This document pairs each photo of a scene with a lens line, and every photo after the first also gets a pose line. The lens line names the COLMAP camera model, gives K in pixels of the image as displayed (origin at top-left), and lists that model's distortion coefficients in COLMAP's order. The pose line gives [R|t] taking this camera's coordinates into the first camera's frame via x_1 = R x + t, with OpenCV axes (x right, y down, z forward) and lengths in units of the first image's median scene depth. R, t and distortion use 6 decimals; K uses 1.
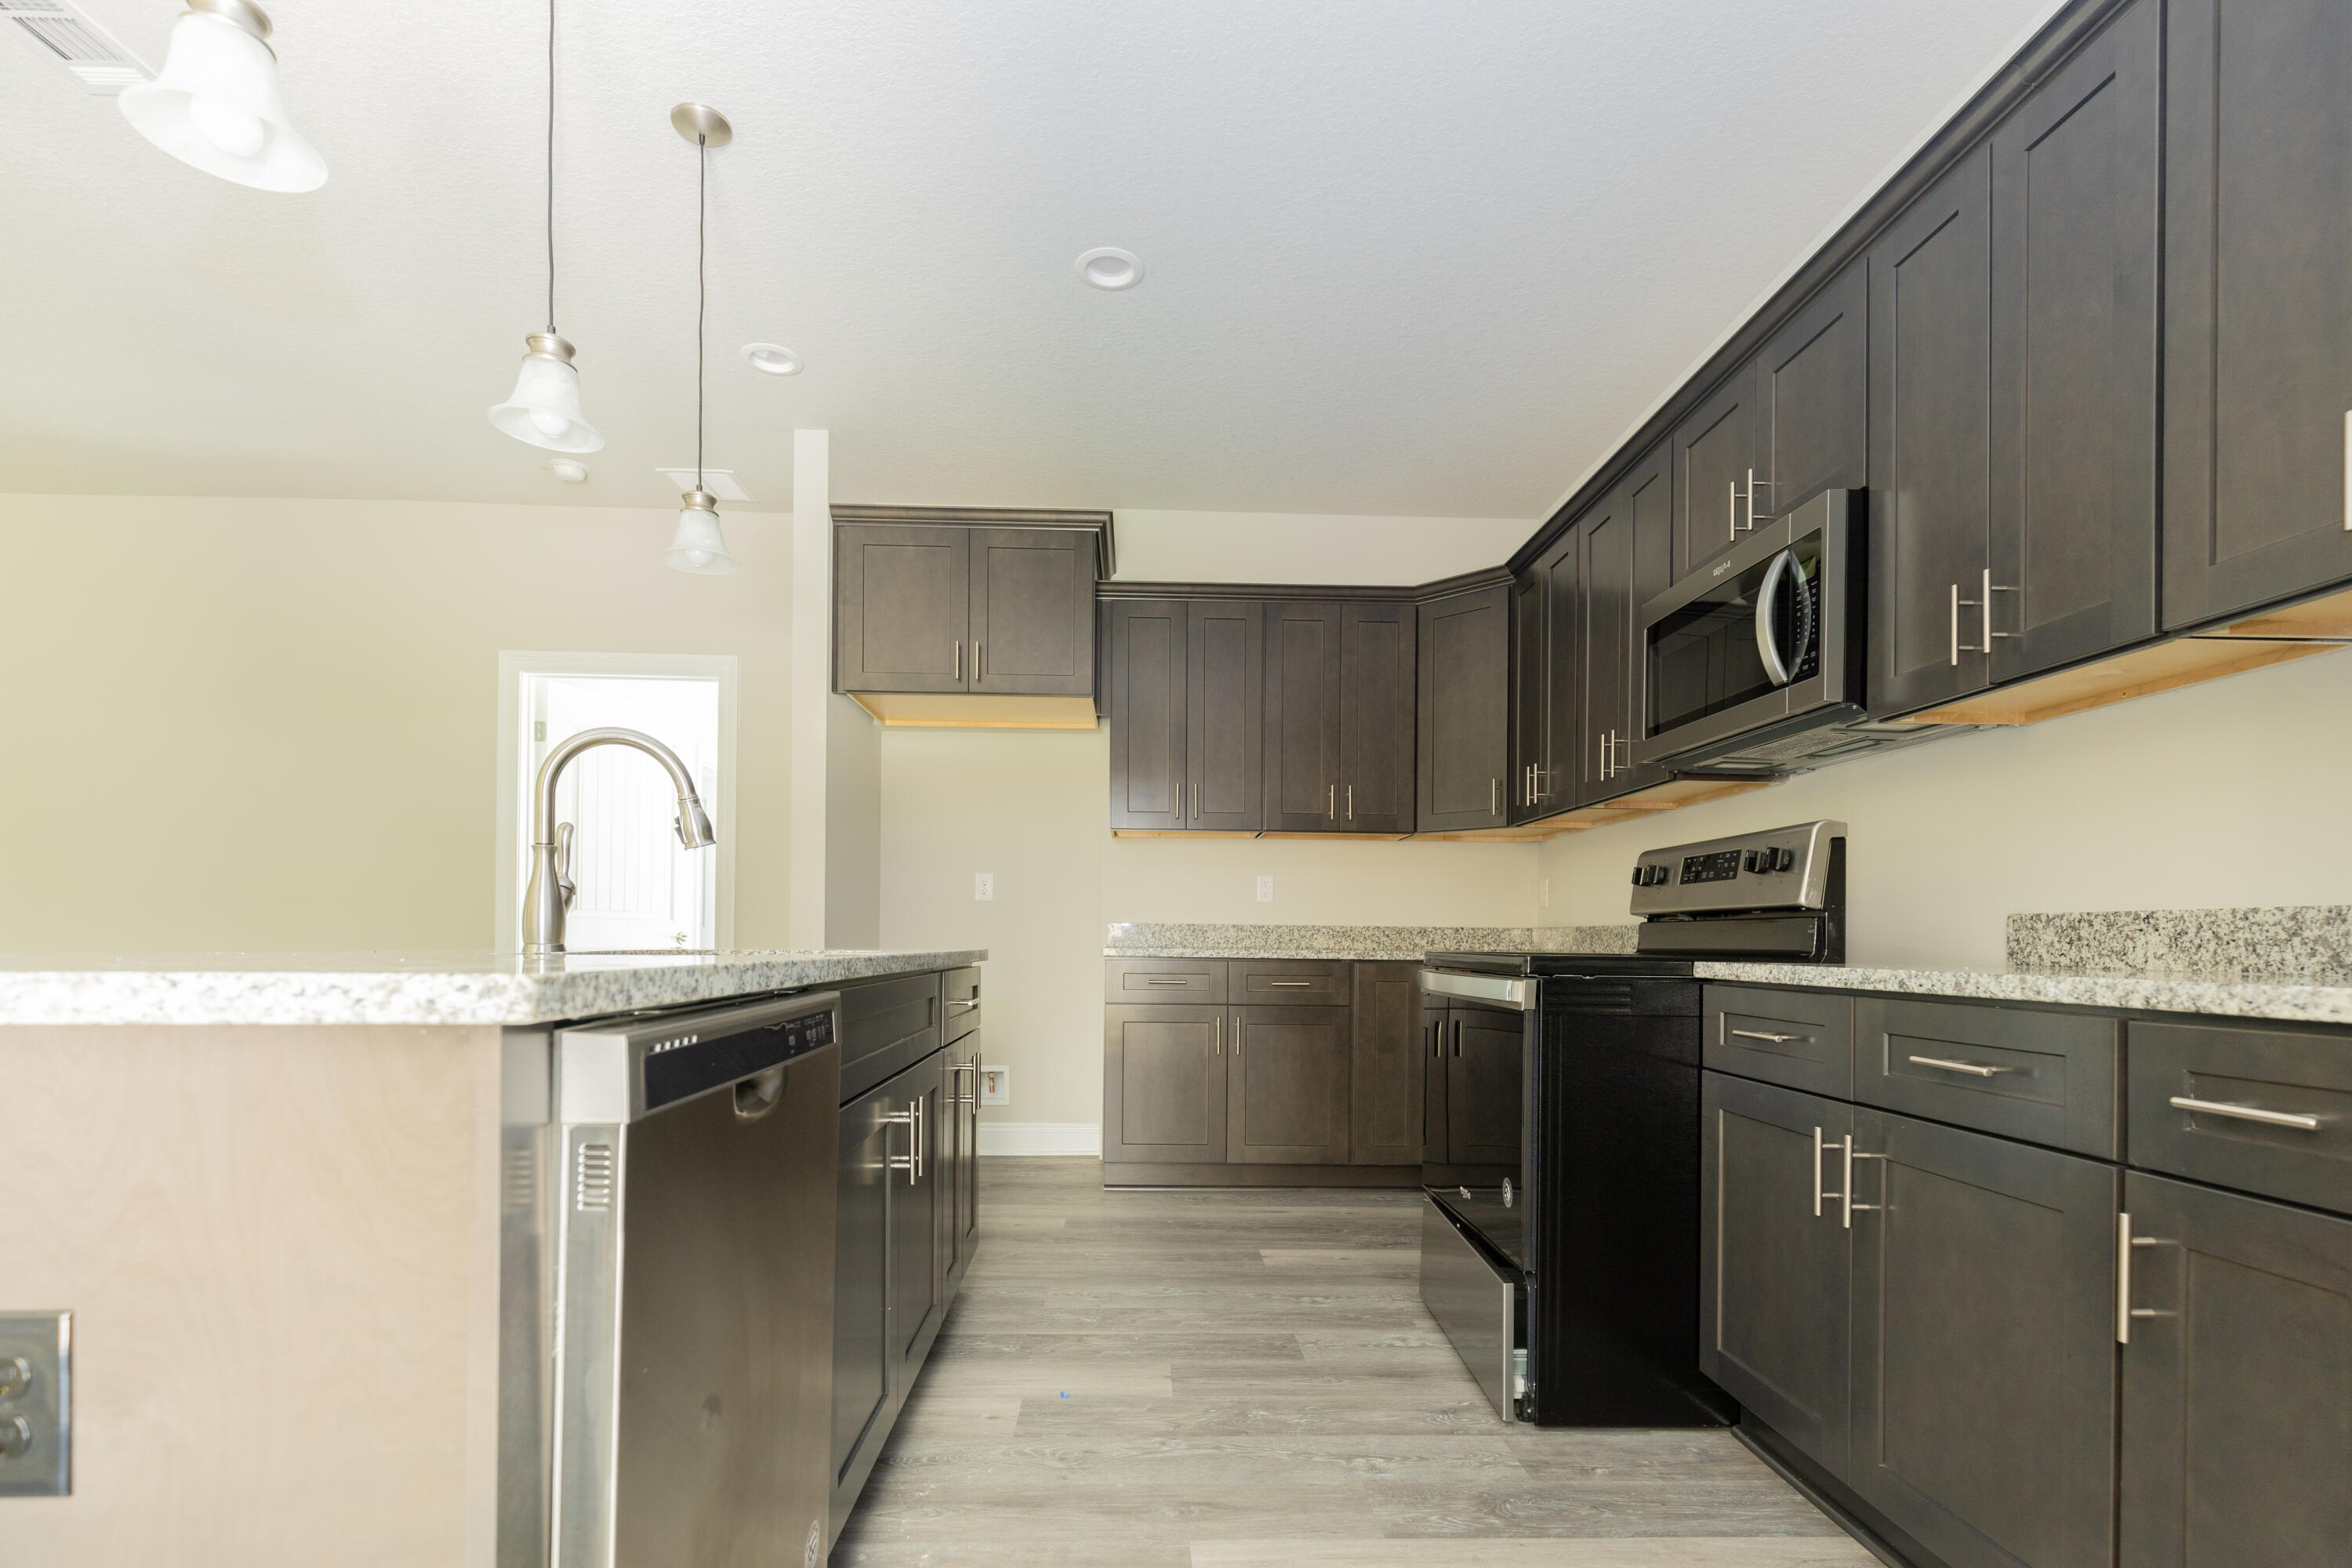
lens RADIAL K [[1105.6, 0, 1184.6], [0, 1105.6, 945.9], [0, 0, 1]] dist [-0.002759, -0.001178]
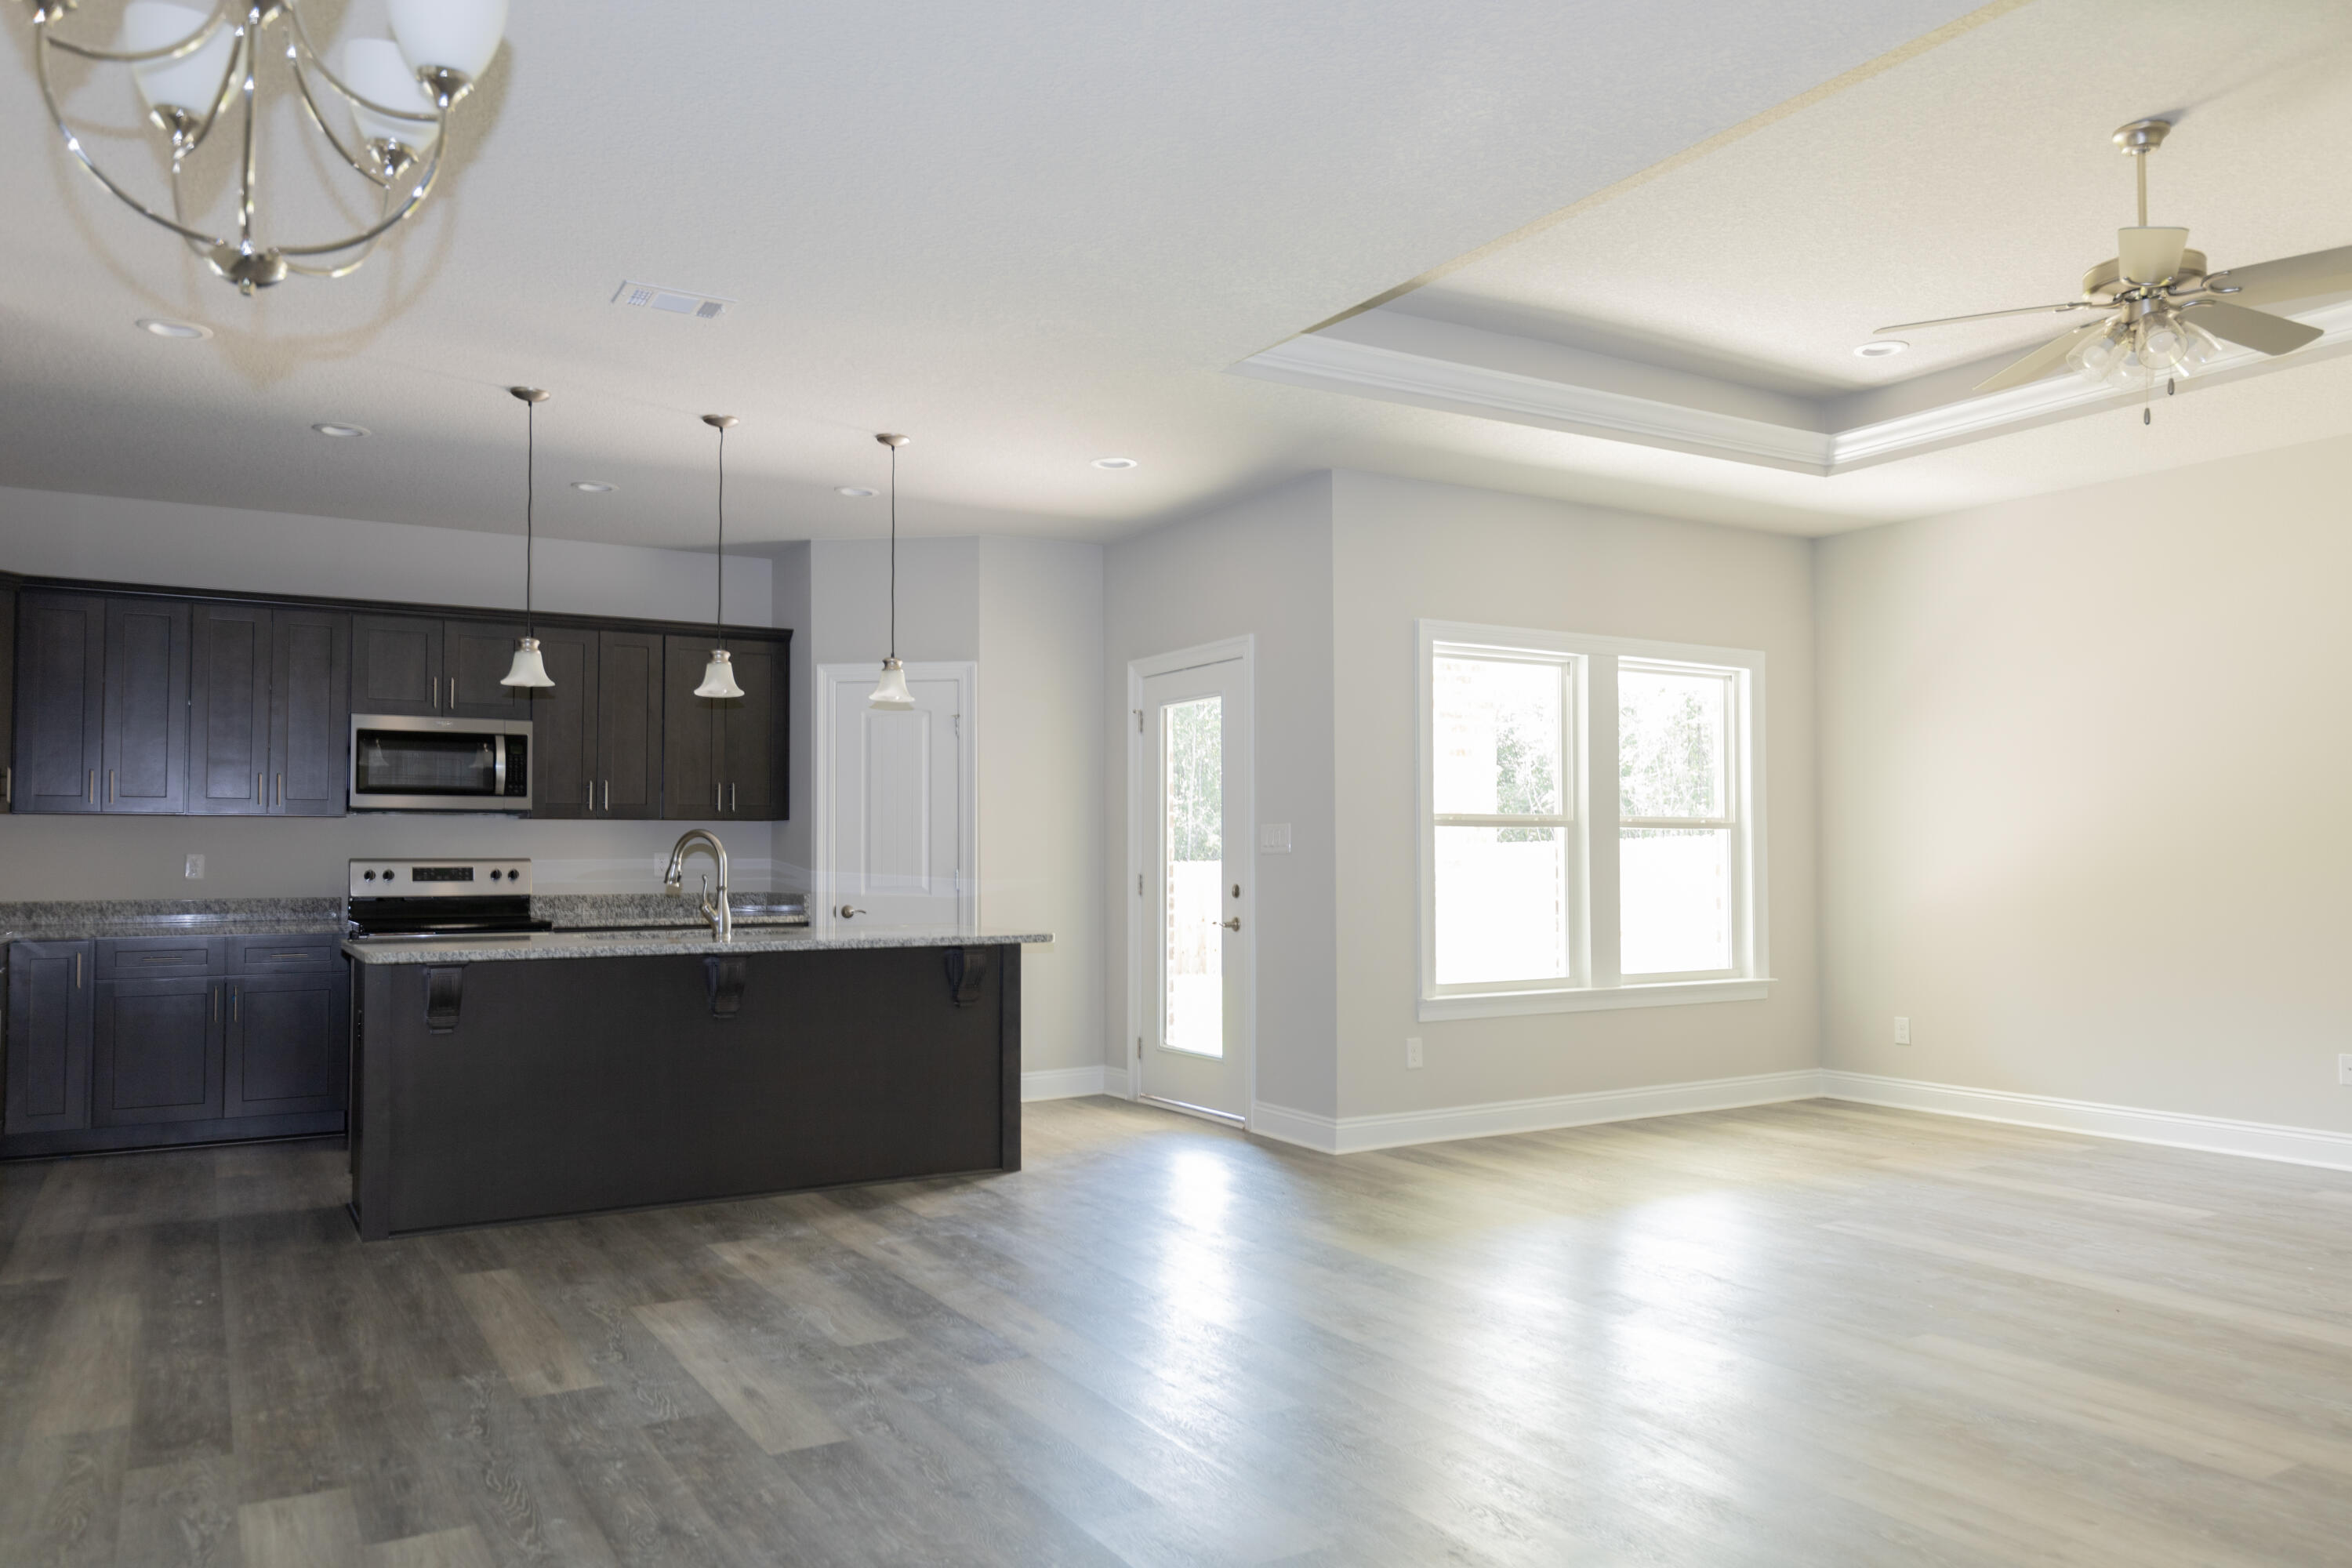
lens RADIAL K [[1634.4, 0, 1188.9], [0, 1634.4, 804.4], [0, 0, 1]] dist [-0.005780, -0.004306]
pose [[-0.475369, 0.021026, 0.879535, -3.353791], [0.002604, 0.999744, -0.022492, -0.154993], [-0.879783, -0.008402, -0.475302, 1.494891]]
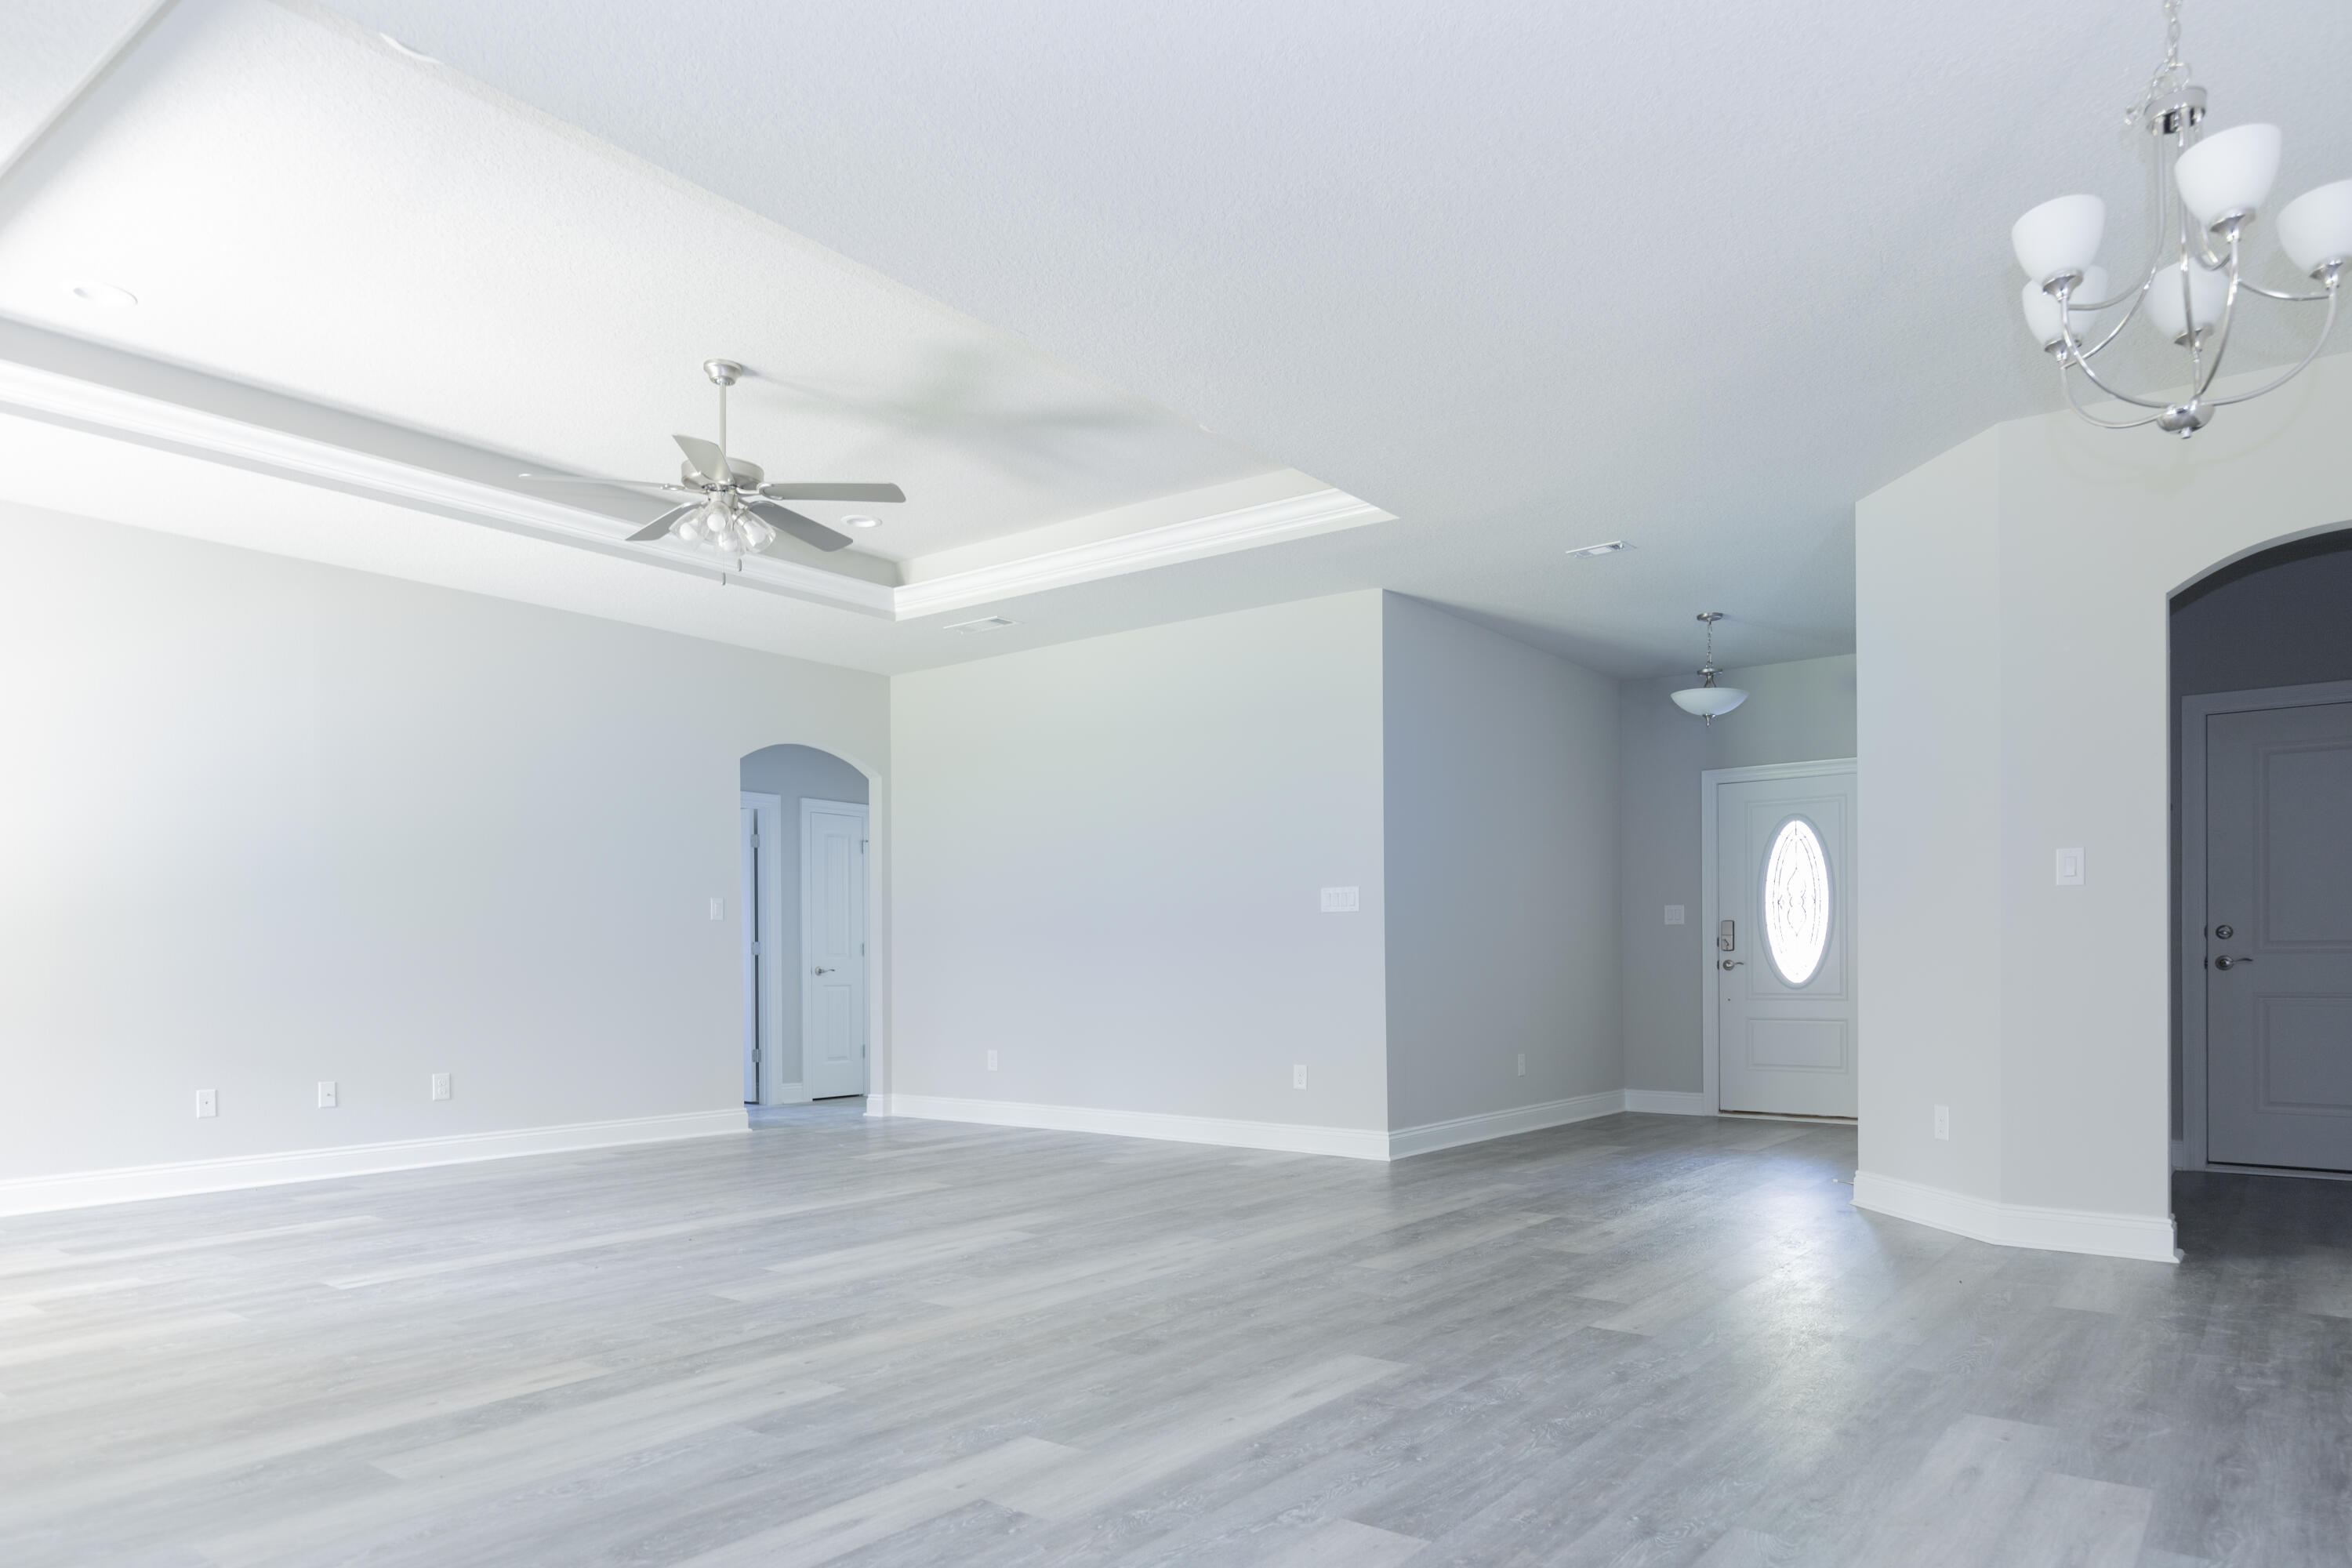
lens RADIAL K [[1458.7, 0, 1176.2], [0, 1458.7, 960.8], [0, 0, 1]] dist [-0.002586, 0.004656]
pose [[-0.656546, -0.003538, -0.754277, -0.767366], [-0.001836, 0.999994, -0.003092, -0.019998], [0.754283, -0.000645, -0.656549, 1.701903]]
